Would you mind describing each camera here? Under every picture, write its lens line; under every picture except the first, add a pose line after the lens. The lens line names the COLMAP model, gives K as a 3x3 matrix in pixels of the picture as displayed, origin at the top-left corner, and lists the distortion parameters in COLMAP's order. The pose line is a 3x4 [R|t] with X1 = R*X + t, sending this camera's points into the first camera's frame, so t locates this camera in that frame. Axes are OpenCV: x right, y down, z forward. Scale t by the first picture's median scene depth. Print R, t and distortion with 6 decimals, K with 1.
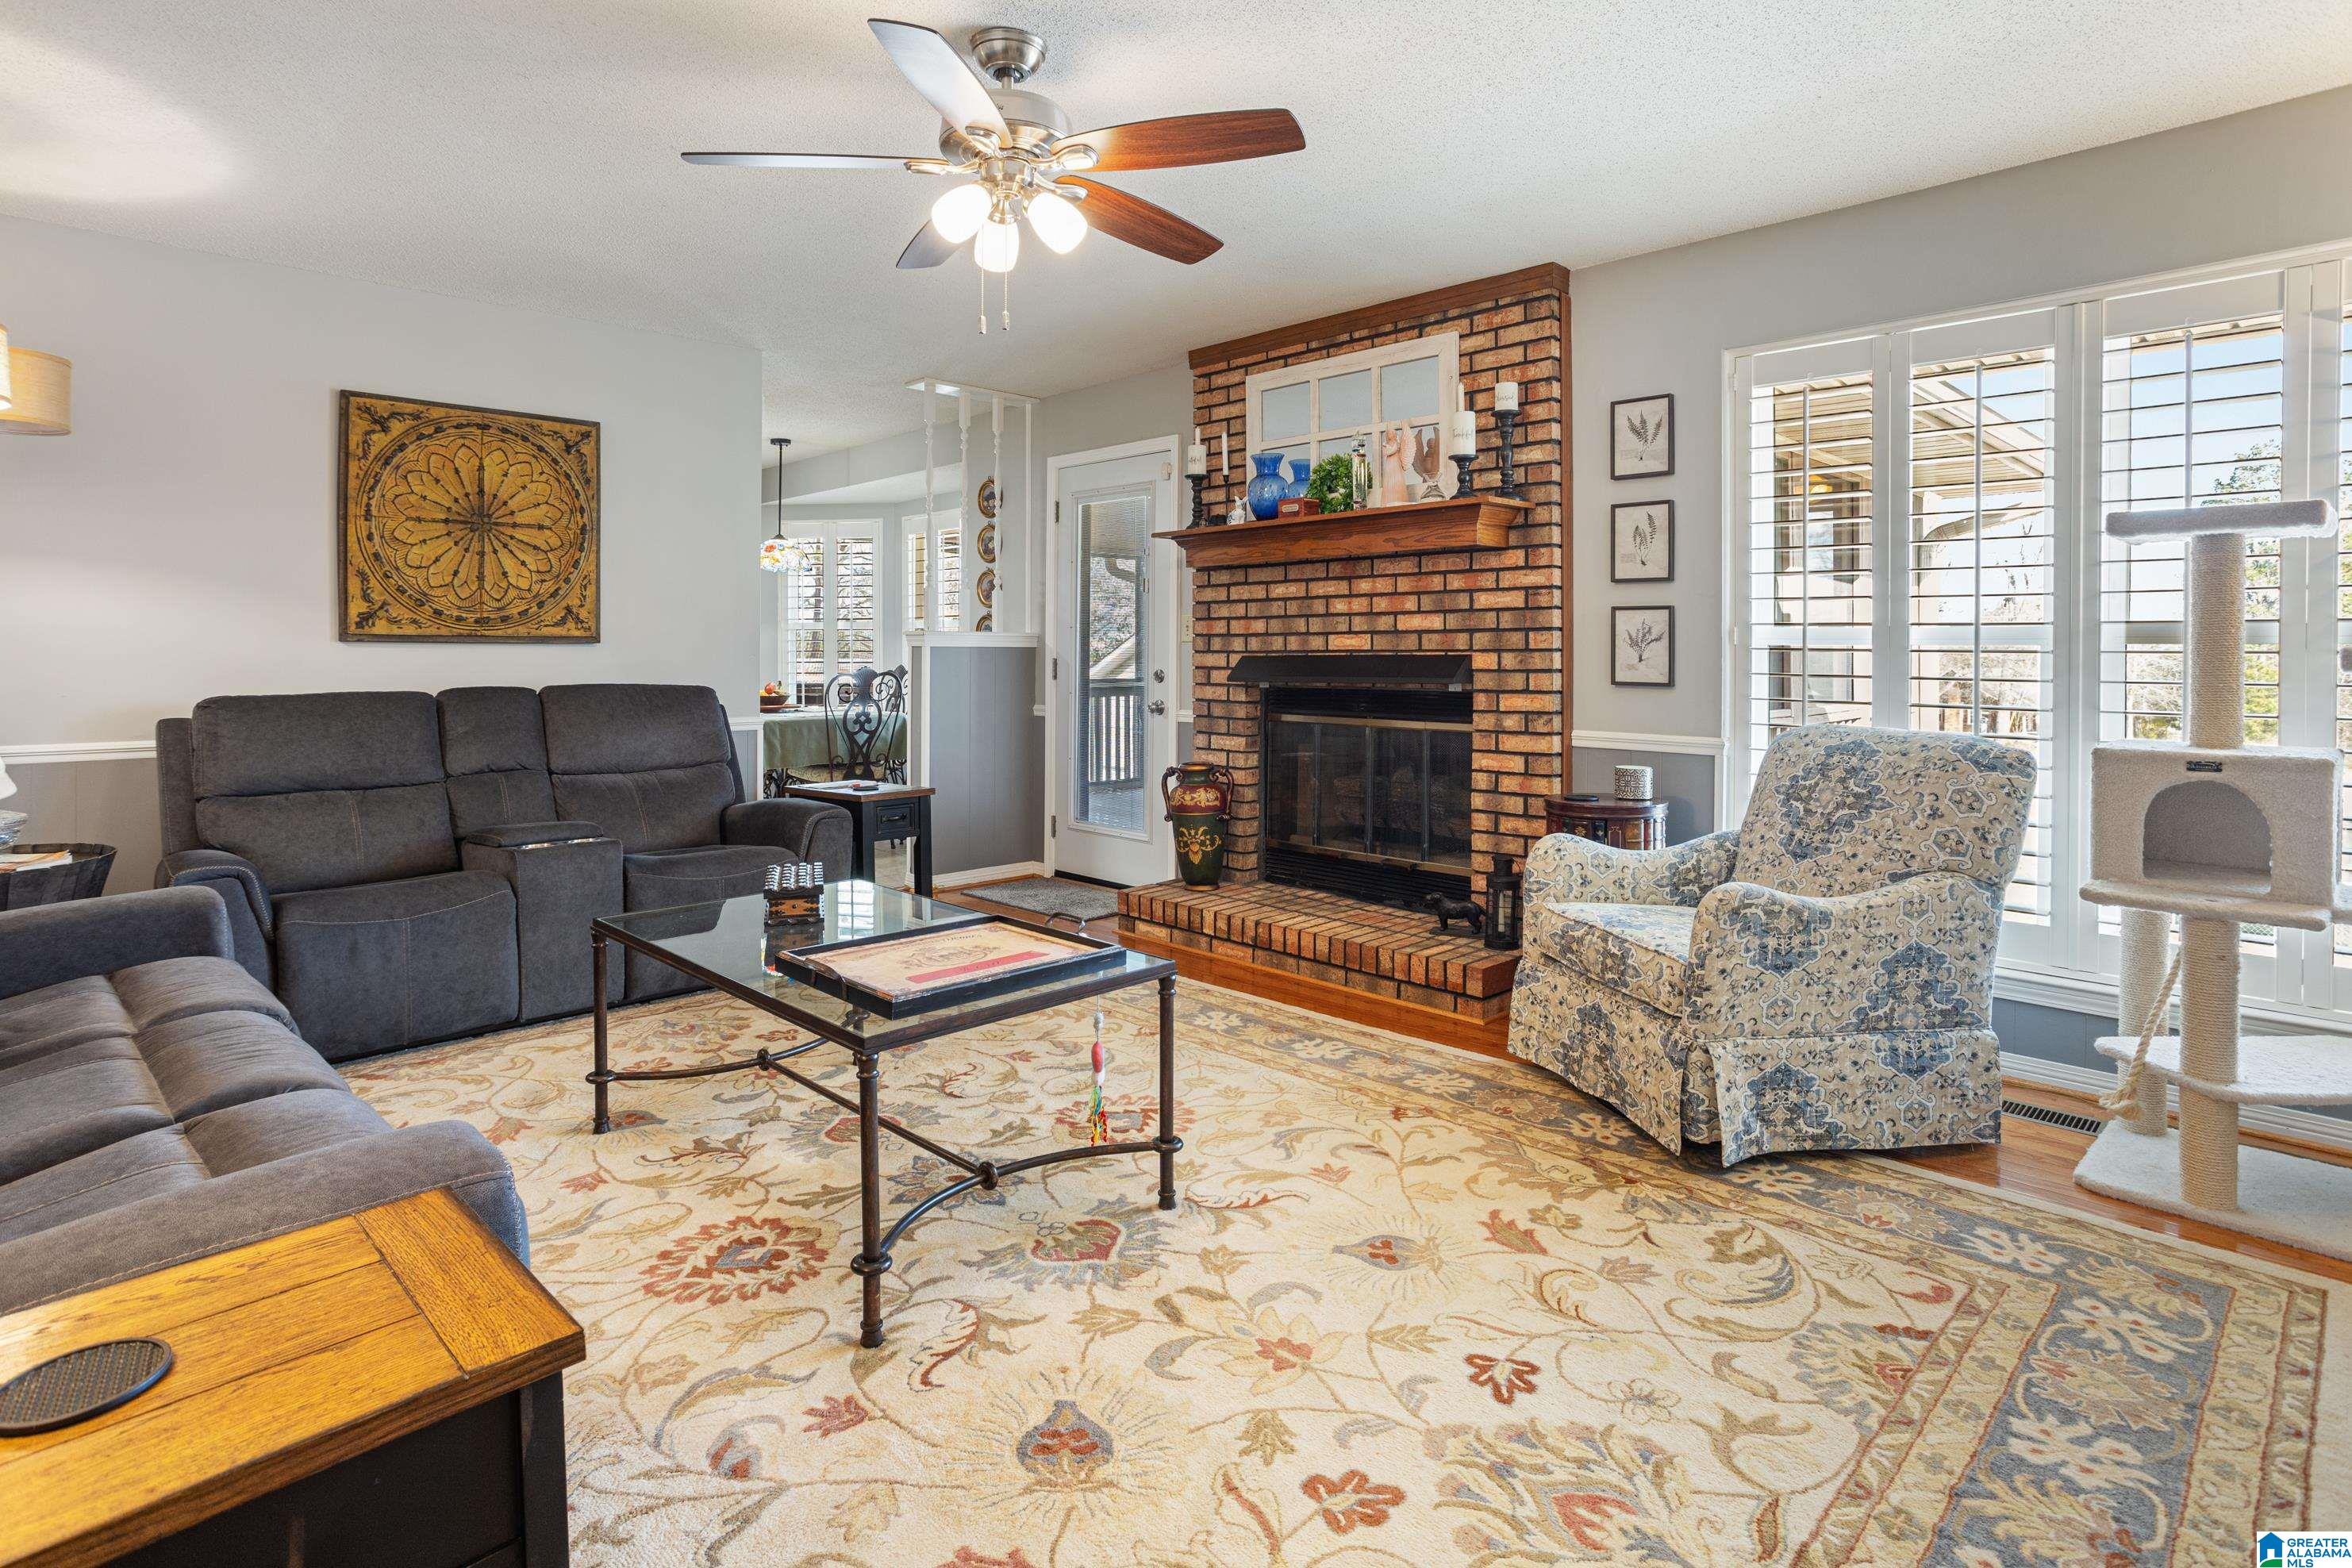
lens RADIAL K [[1209.7, 0, 1184.4], [0, 1209.7, 668.8], [0, 0, 1]] dist [-0.023879, 0.012660]
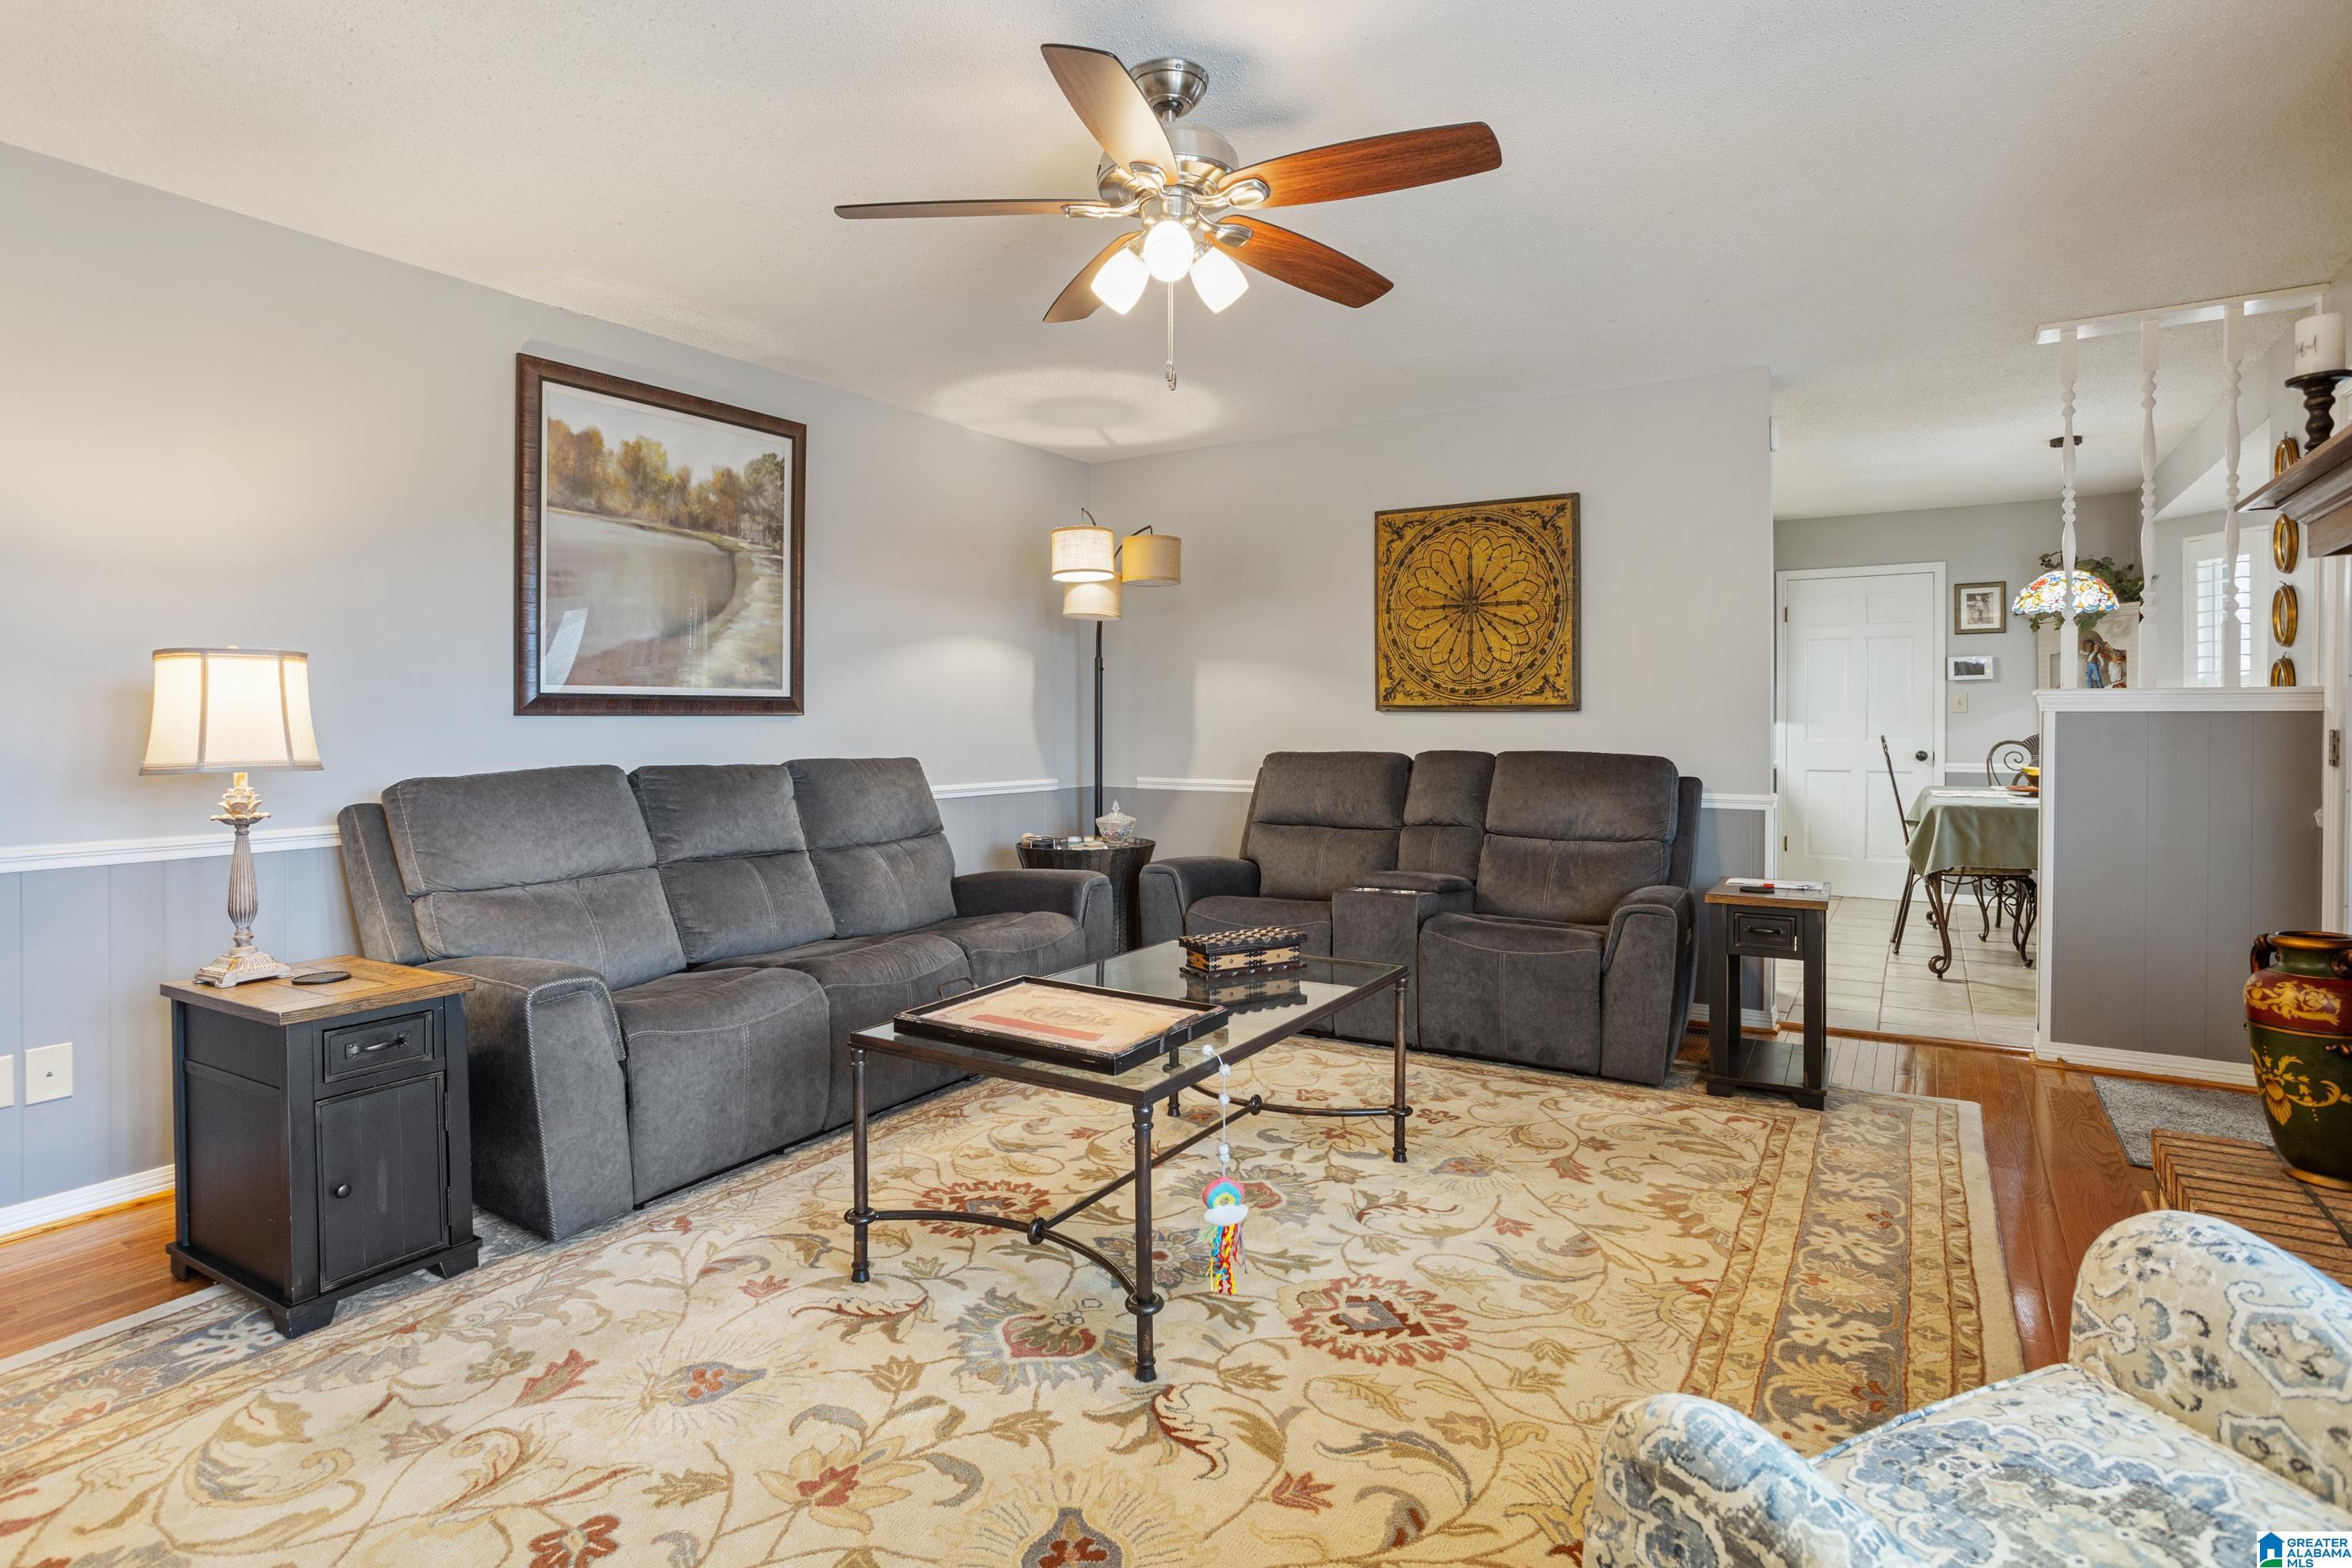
lens RADIAL K [[1209.7, 0, 1143.3], [0, 1209.7, 727.5], [0, 0, 1]] dist [-0.023879, 0.012660]
pose [[0.211439, 0.006010, -0.977373, 0.468483], [-0.014094, 0.999896, 0.003099, -0.006086], [0.977290, 0.013120, 0.211502, 0.474089]]
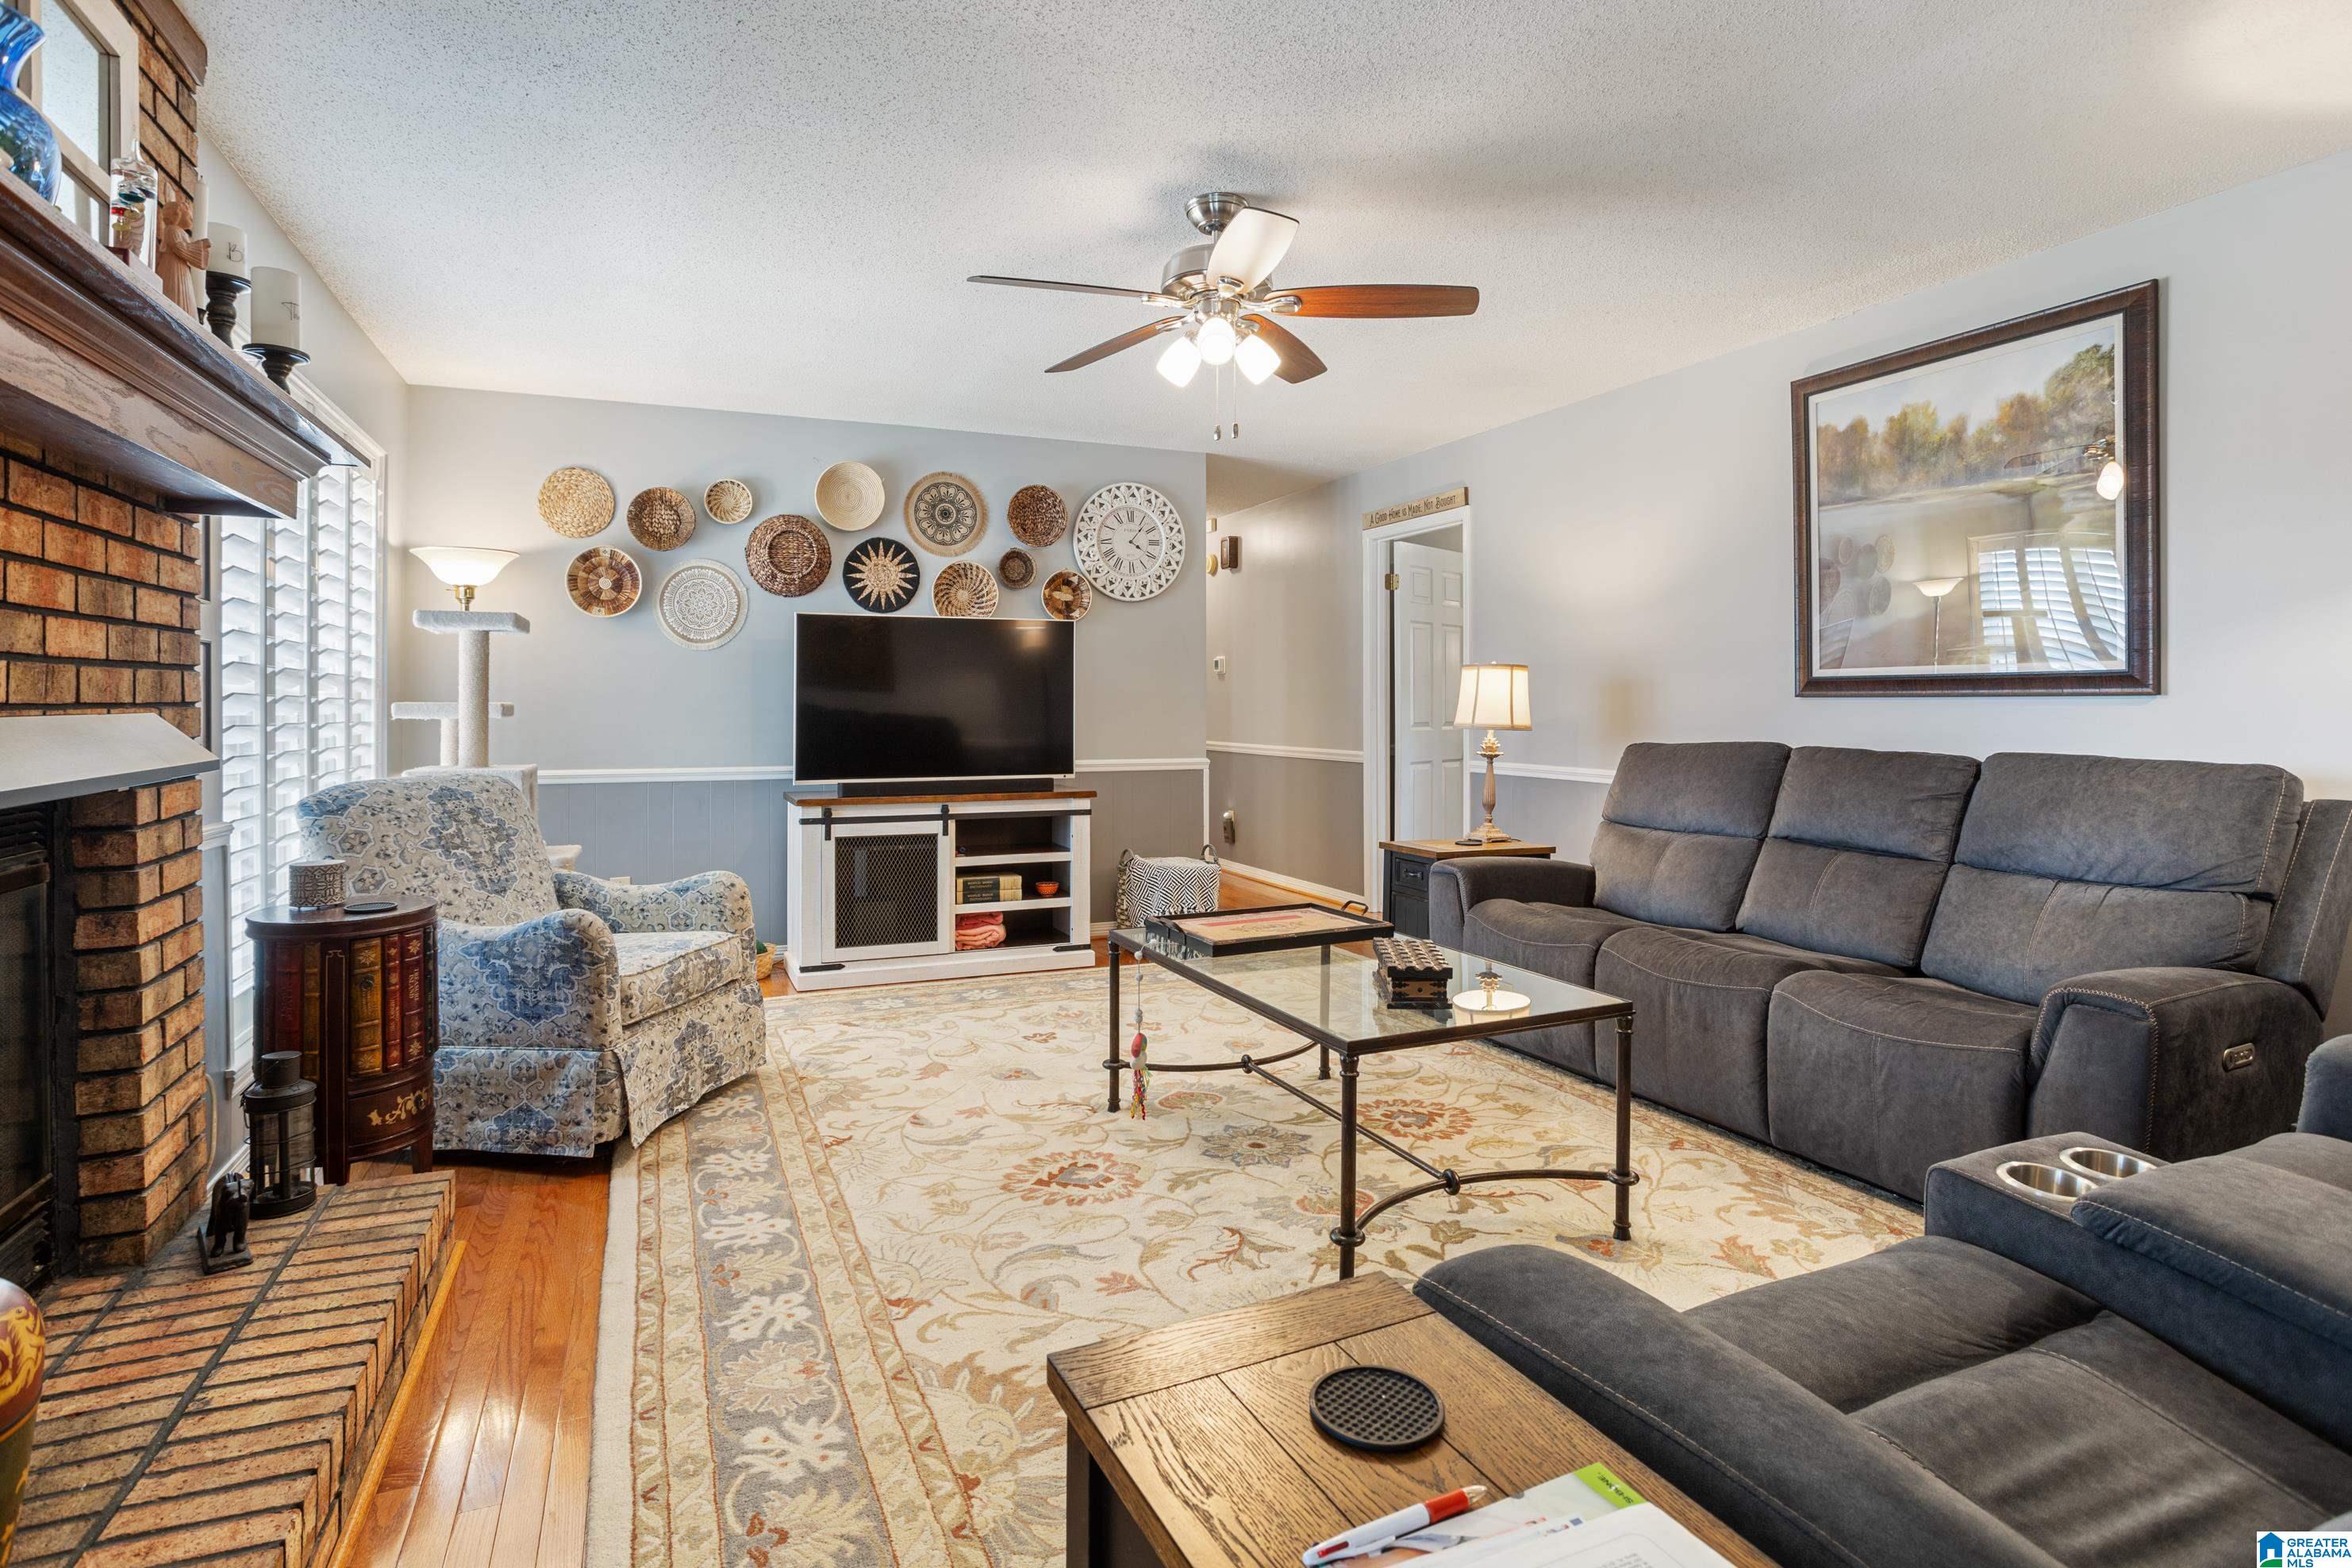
lens RADIAL K [[1209.7, 0, 1187.1], [0, 1209.7, 700.9], [0, 0, 1]] dist [-0.023879, 0.012660]
pose [[-0.936052, 0.001753, 0.351857, -0.333731], [0.007490, 0.999860, 0.014945, -0.021084], [-0.351781, 0.016625, -0.935935, 1.305242]]
